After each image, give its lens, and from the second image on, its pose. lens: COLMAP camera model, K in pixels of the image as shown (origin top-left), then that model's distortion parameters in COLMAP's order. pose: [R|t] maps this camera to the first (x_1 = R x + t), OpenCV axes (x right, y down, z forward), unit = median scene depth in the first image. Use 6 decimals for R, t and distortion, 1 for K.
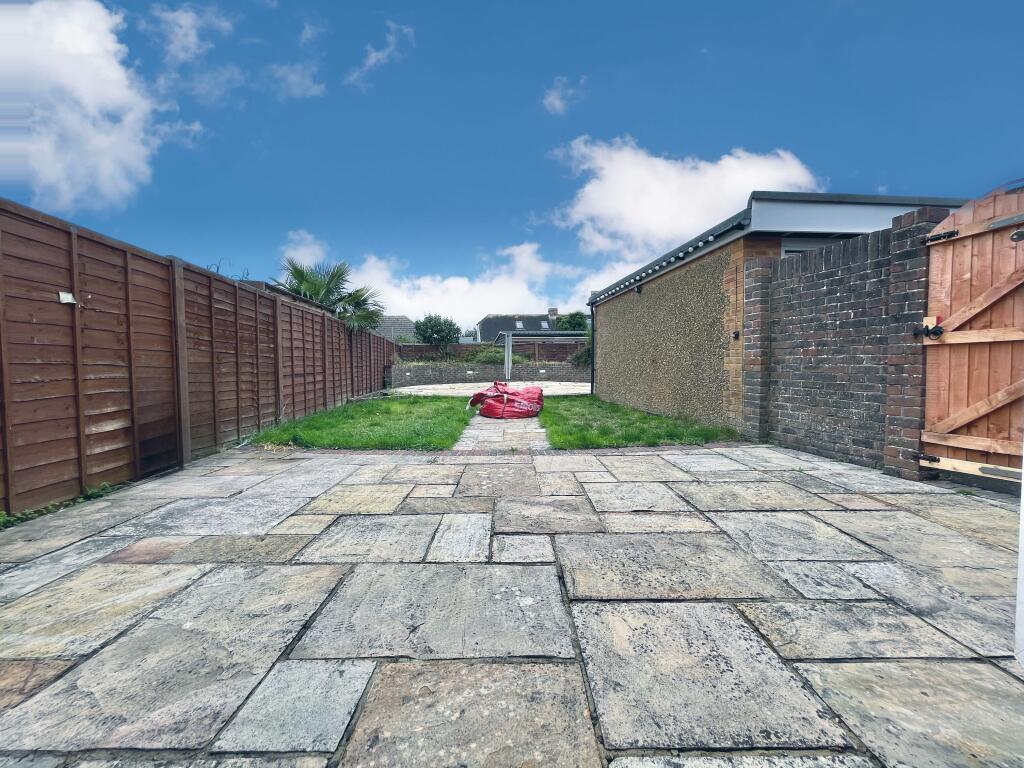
lens RADIAL K [[409.7, 0, 511.9], [0, 409.7, 385.0], [0, 0, 1]] dist [0.000004, -0.000001]
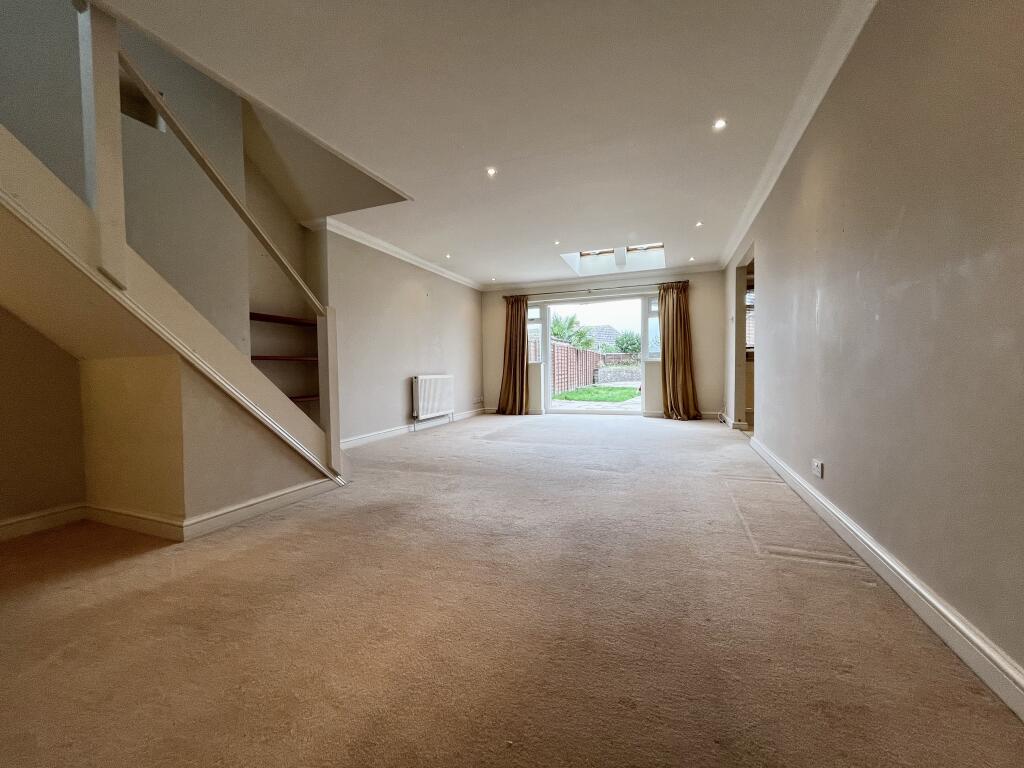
lens RADIAL K [[409.7, 0, 511.1], [0, 409.7, 382.3], [0, 0, 1]] dist [0.000004, -0.000001]
pose [[0.882280, 0.021187, -0.470248, 0.137593], [-0.024744, 0.999693, -0.001382, 0.012471], [0.470074, 0.012855, 0.882533, -0.497066]]
